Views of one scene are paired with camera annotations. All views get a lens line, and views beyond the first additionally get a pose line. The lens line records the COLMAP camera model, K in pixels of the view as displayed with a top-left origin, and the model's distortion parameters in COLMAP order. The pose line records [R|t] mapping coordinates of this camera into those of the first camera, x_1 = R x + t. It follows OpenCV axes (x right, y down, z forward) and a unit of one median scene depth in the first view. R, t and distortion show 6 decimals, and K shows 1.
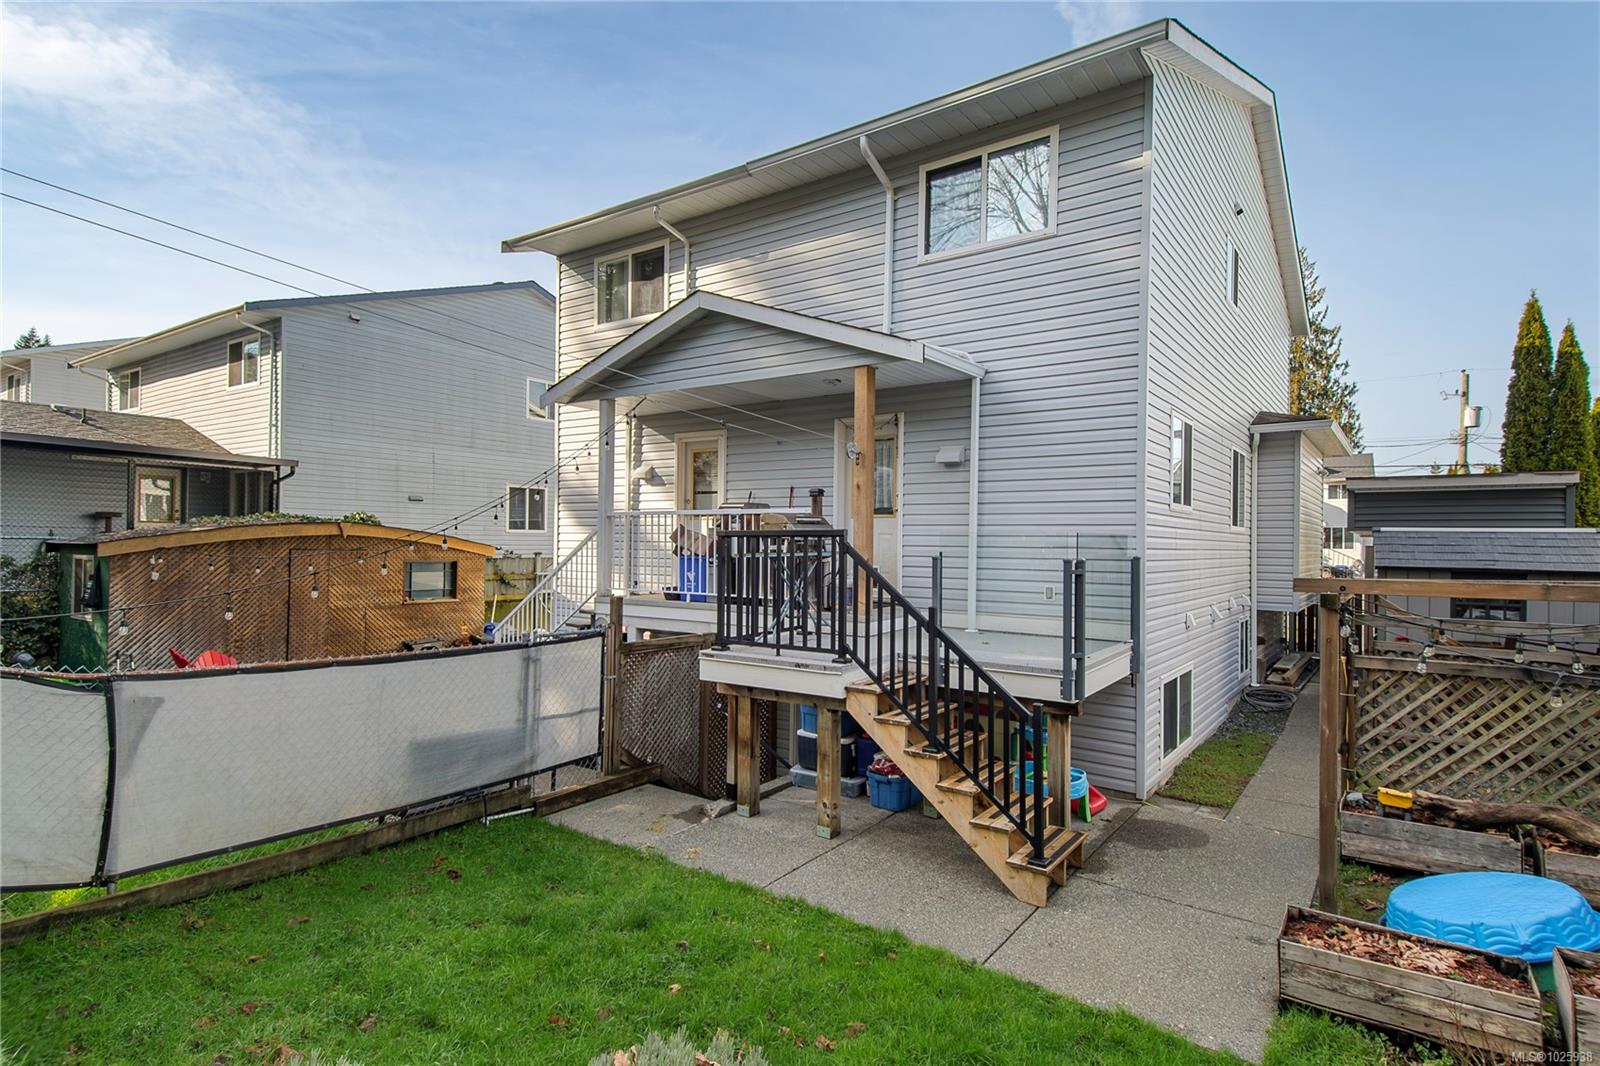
lens RADIAL K [[836.2, 0, 805.2], [0, 836.2, 536.1], [0, 0, 1]] dist [0.075702, -0.045326]
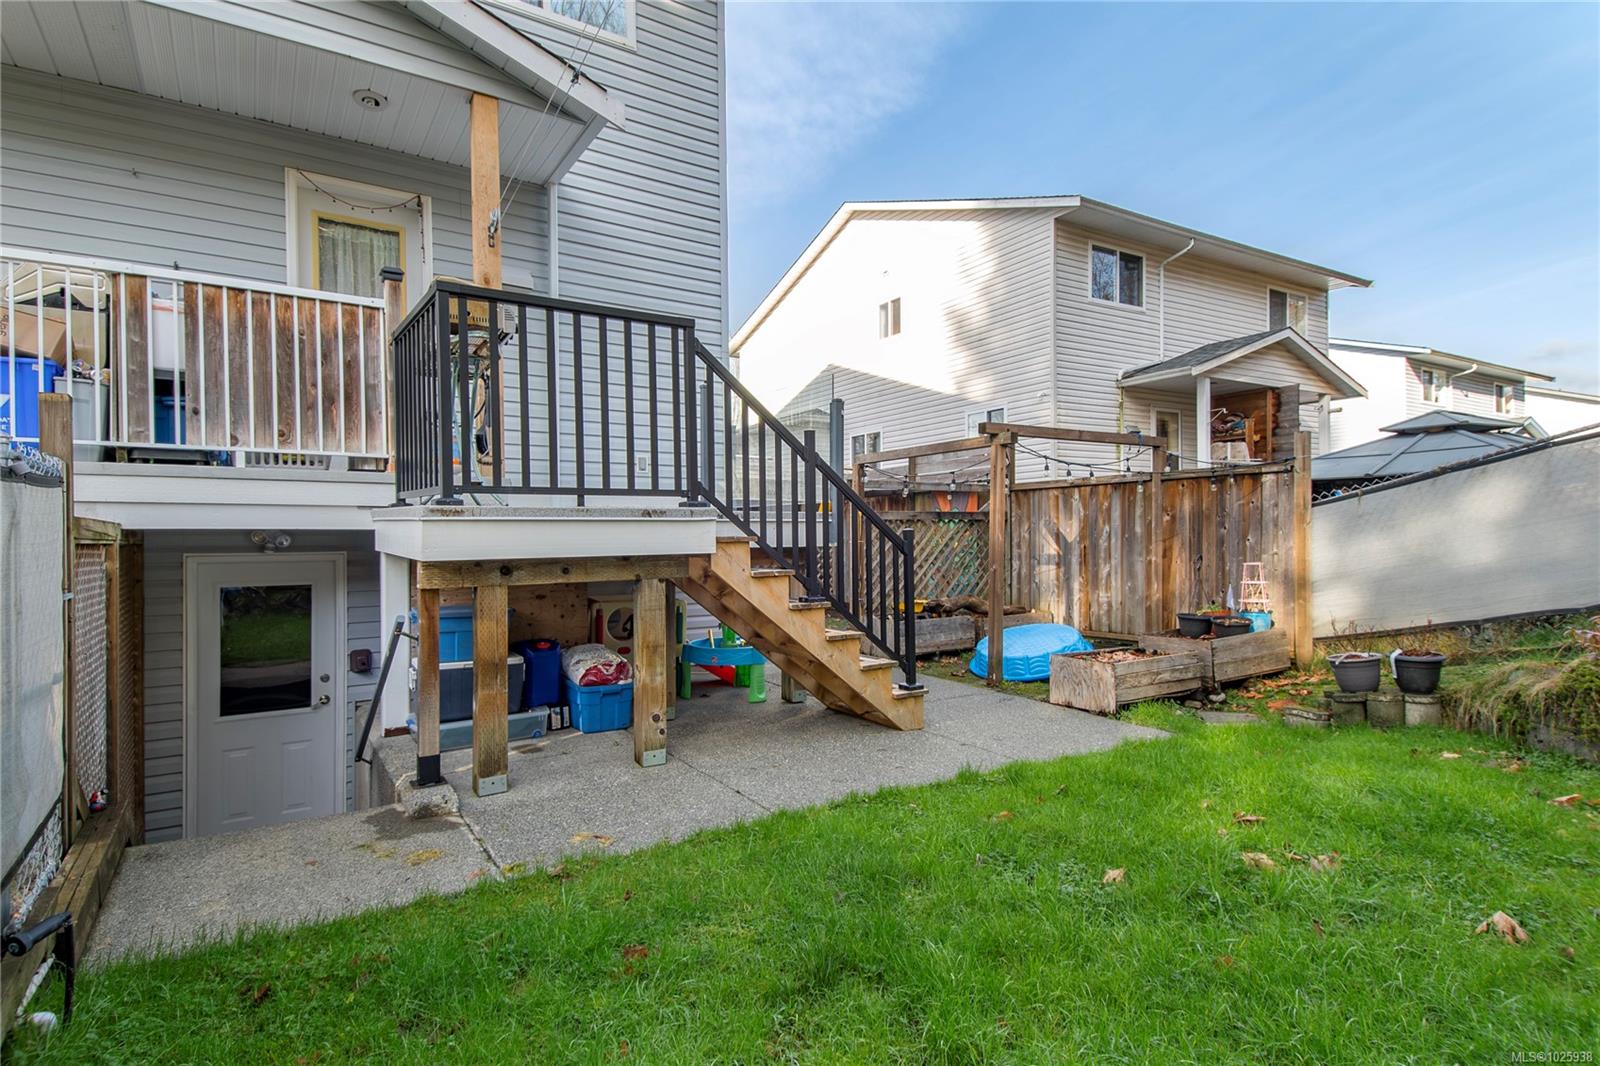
lens RADIAL K [[825.0, 0, 800.0], [0, 825.0, 533.0], [0, 0, 1]] dist [0.077371, -0.051233]
pose [[0.361945, -0.011575, 0.932128, -0.546874], [0.006407, 0.999930, 0.009929, 0.157748], [-0.932178, 0.002378, 0.361994, 0.626165]]
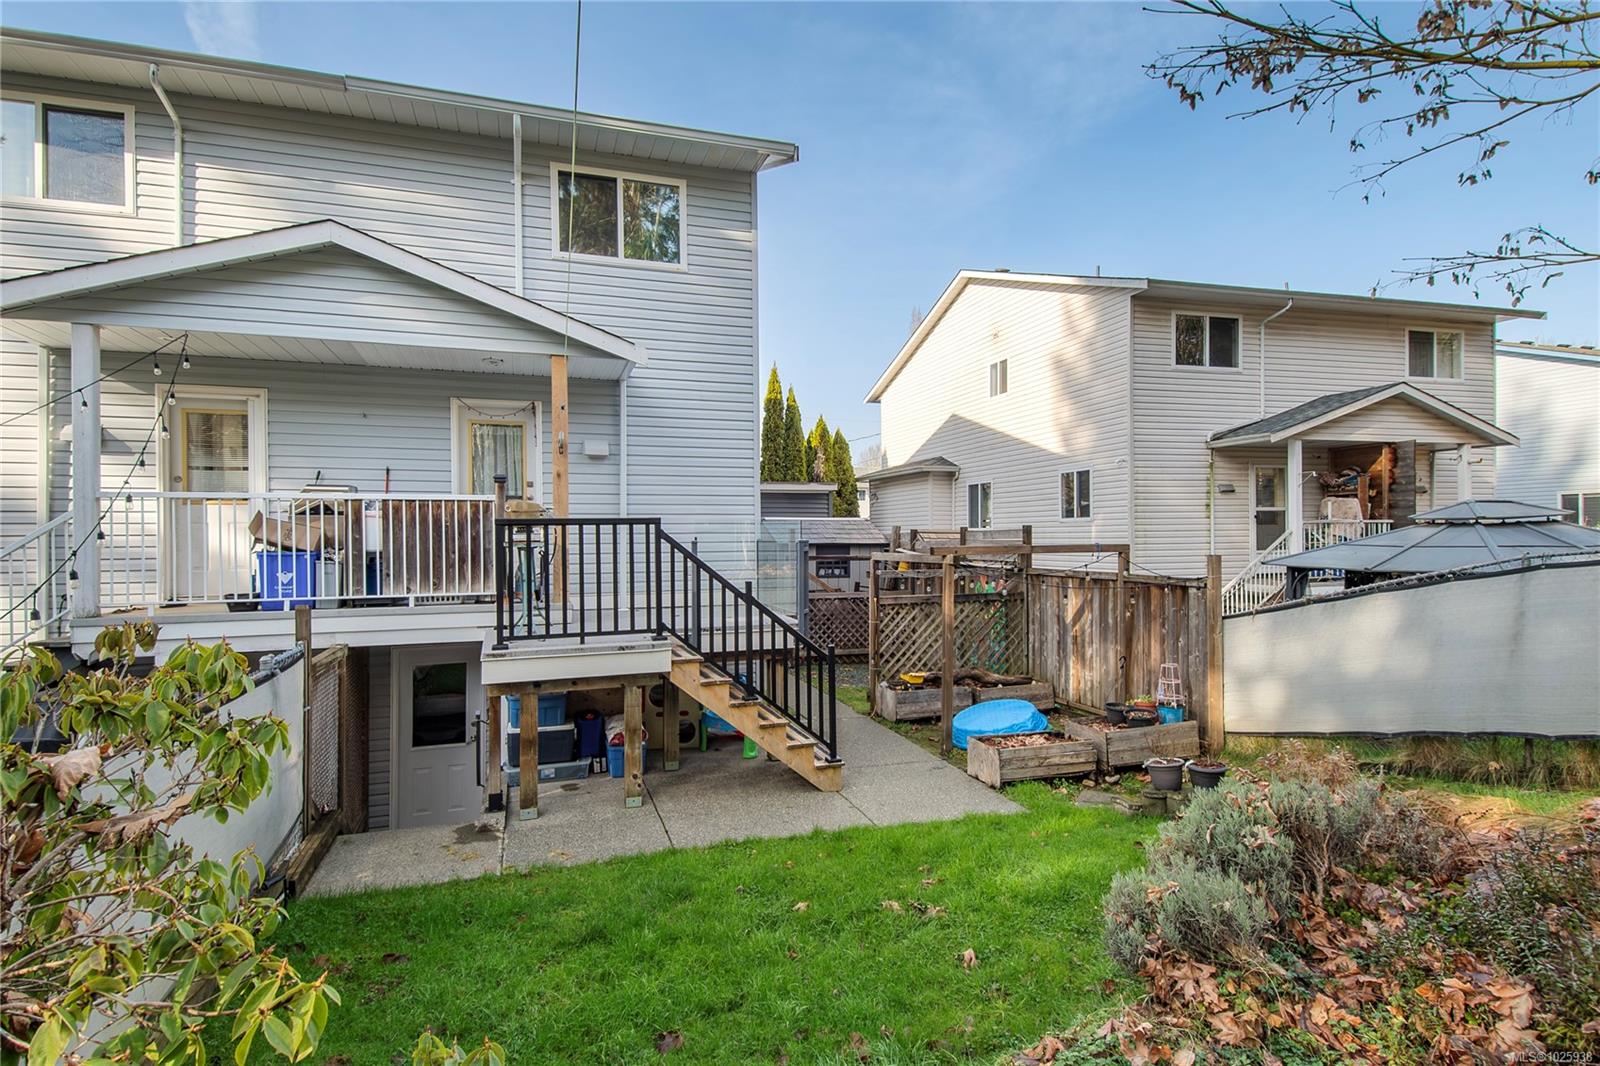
lens RADIAL K [[836.2, 0, 805.2], [0, 836.2, 536.1], [0, 0, 1]] dist [0.075702, -0.045326]
pose [[0.583408, -0.017146, 0.811998, -0.690921], [0.006929, 0.999846, 0.016135, -0.000232], [-0.812149, -0.003787, 0.583437, 0.198364]]
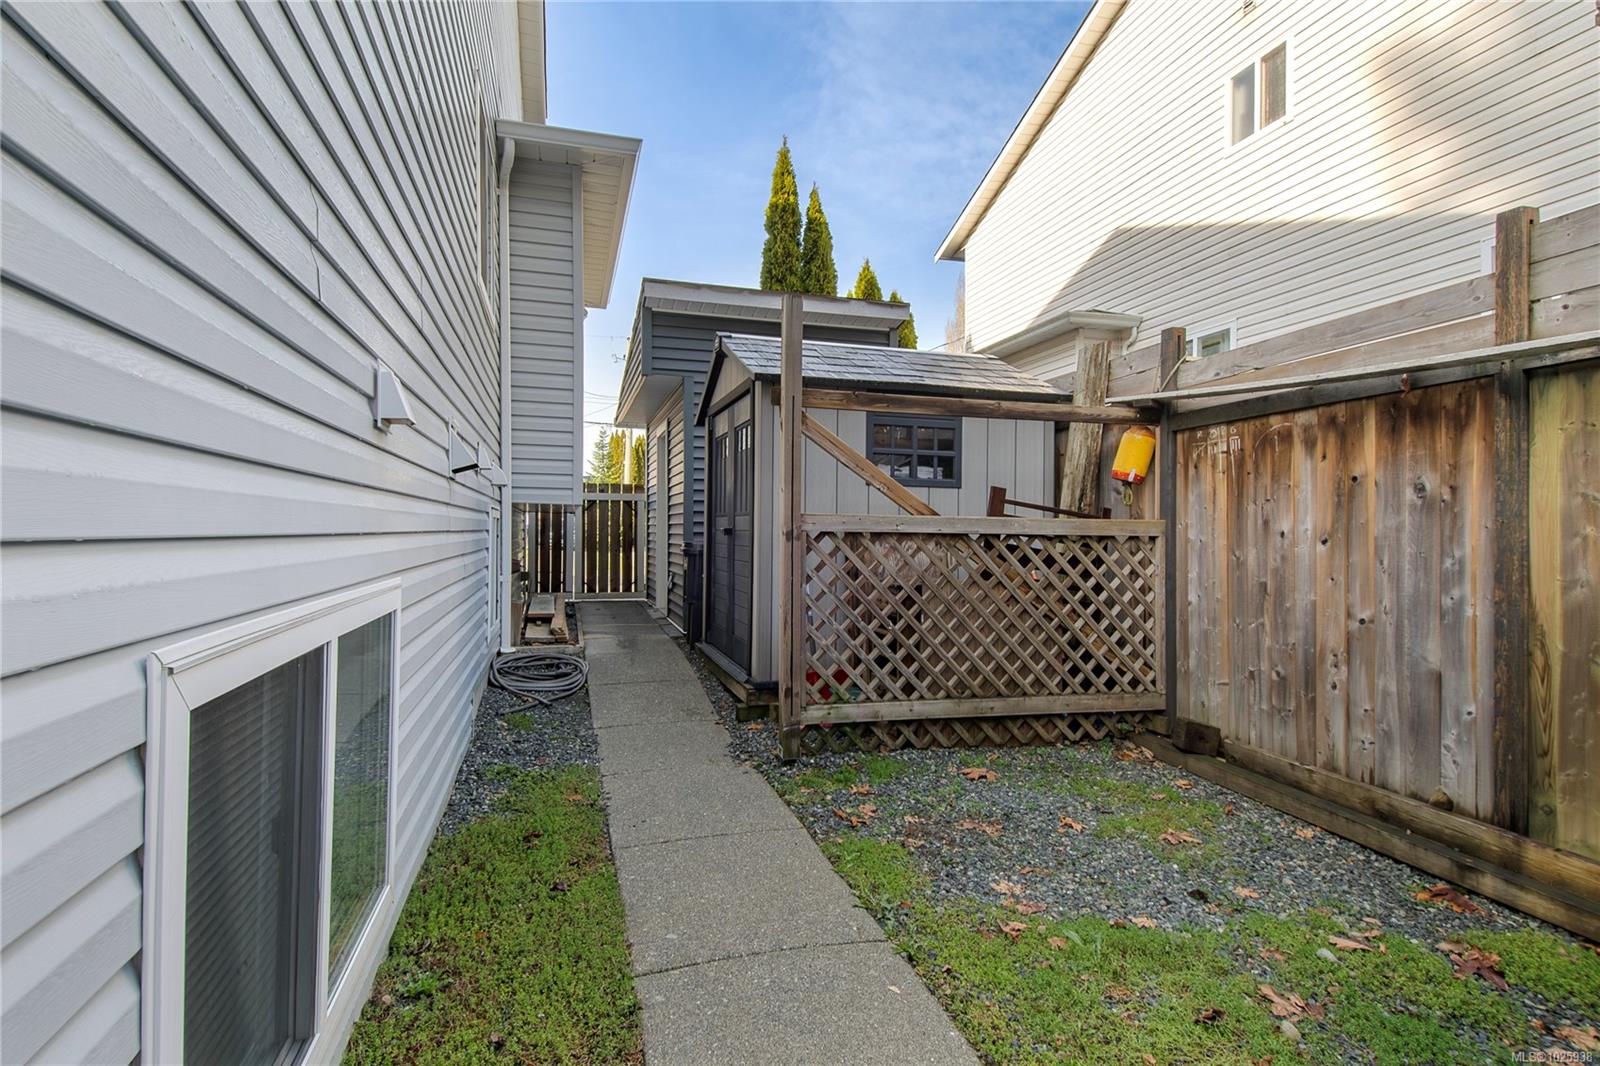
lens RADIAL K [[825.0, 0, 800.0], [0, 825.0, 533.0], [0, 0, 1]] dist [0.077371, -0.051233]
pose [[0.620395, -0.011530, 0.784205, 0.451663], [-0.005056, 0.999812, 0.018701, 0.172548], [-0.784274, -0.015567, 0.620220, 1.014936]]
